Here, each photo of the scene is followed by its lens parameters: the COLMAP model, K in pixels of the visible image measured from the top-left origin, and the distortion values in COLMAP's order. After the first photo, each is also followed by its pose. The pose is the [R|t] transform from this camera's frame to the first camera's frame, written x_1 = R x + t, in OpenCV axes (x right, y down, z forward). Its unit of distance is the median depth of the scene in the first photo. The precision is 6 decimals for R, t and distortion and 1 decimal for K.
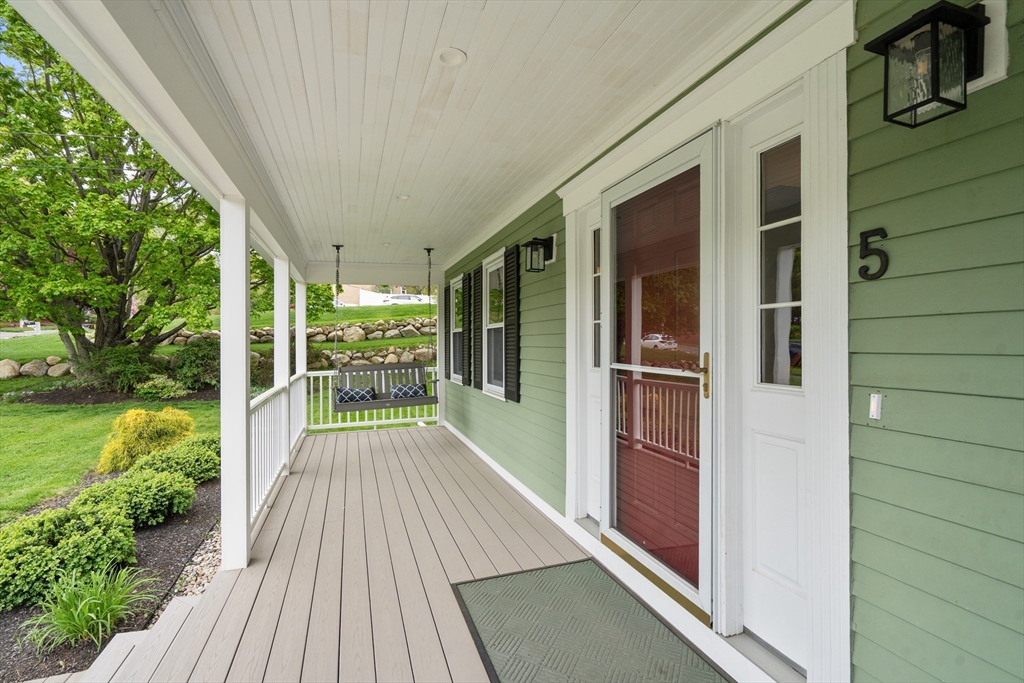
lens RADIAL K [[471.2, 0, 512.3], [0, 471.2, 345.3], [0, 0, 1]] dist [-0.002808, 0.001243]
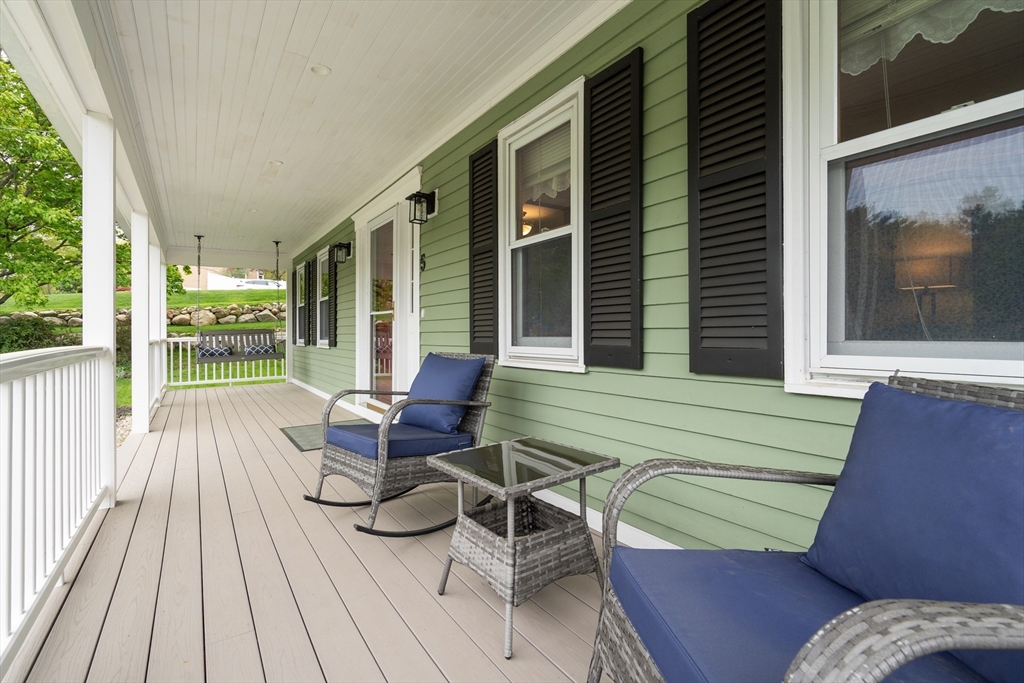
lens RADIAL K [[471.2, 0, 507.0], [0, 471.2, 339.9], [0, 0, 1]] dist [-0.002808, 0.001243]
pose [[0.967699, 0.001006, 0.252108, 0.099988], [-0.002761, 0.999974, 0.006609, 0.051618], [-0.252095, -0.007092, 0.967677, -0.383139]]
